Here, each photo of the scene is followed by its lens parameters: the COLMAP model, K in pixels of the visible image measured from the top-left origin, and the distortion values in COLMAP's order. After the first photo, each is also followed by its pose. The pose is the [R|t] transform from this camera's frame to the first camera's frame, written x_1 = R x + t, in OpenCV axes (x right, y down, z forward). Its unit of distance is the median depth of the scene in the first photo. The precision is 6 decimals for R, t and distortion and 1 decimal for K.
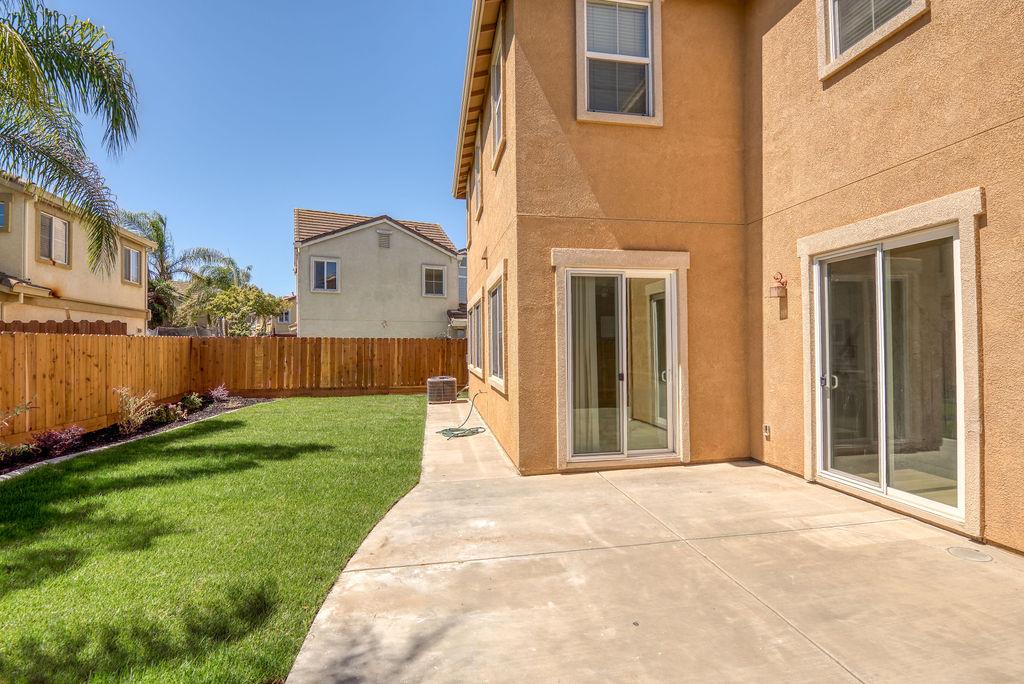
lens RADIAL K [[459.0, 0, 519.2], [0, 459.0, 341.5], [0, 0, 1]] dist [-0.014250, -0.000490]
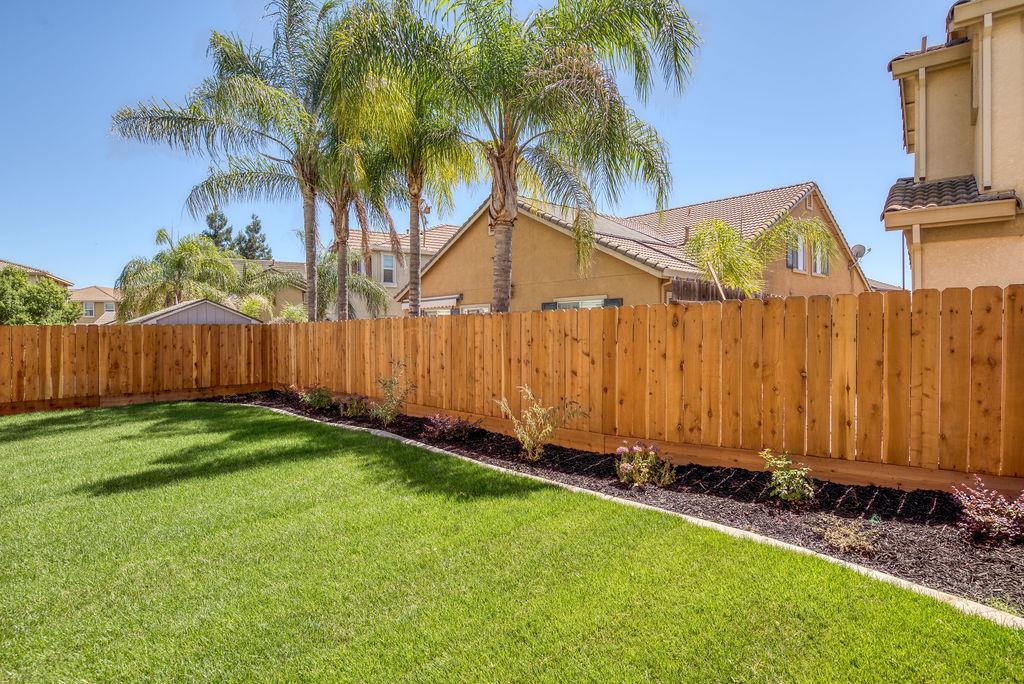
lens RADIAL K [[537.6, 0, 526.2], [0, 537.6, 338.6], [0, 0, 1]] dist [0.003421, -0.001795]
pose [[-0.822379, 0.020875, -0.568557, -0.539485], [0.019970, 0.999770, 0.007821, 0.030221], [0.568589, -0.004923, -0.822607, 2.233051]]
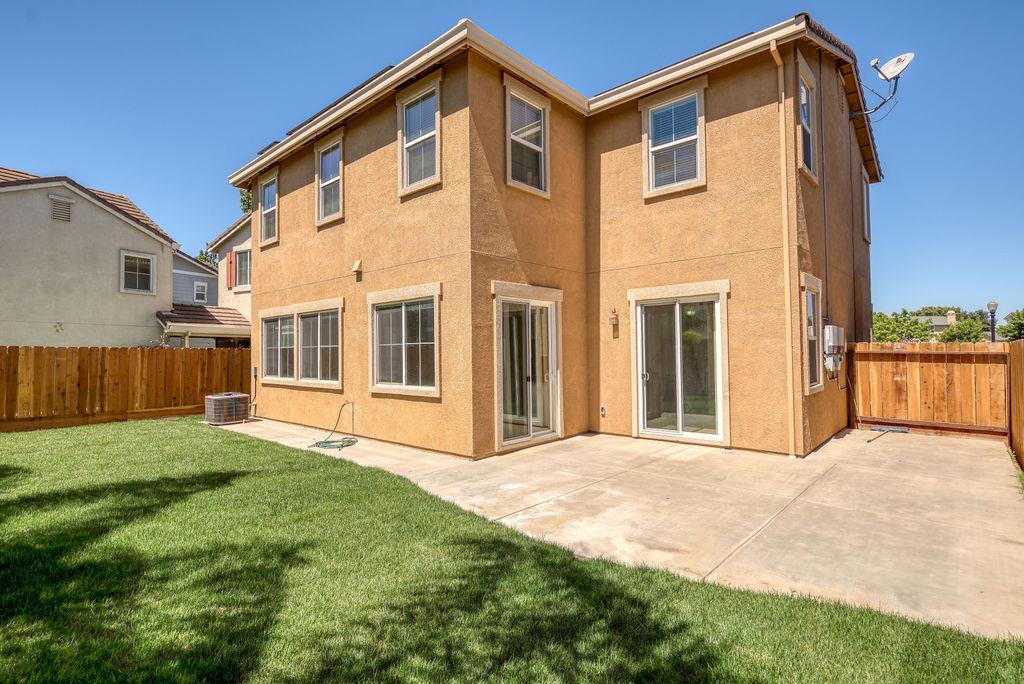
lens RADIAL K [[491.5, 0, 514.1], [0, 491.5, 338.3], [0, 0, 1]] dist [0.003814, -0.010961]
pose [[0.791620, 0.016426, 0.610793, -0.662244], [-0.000444, 0.999654, -0.026307, -0.003305], [-0.611014, 0.020554, 0.791353, -0.116329]]
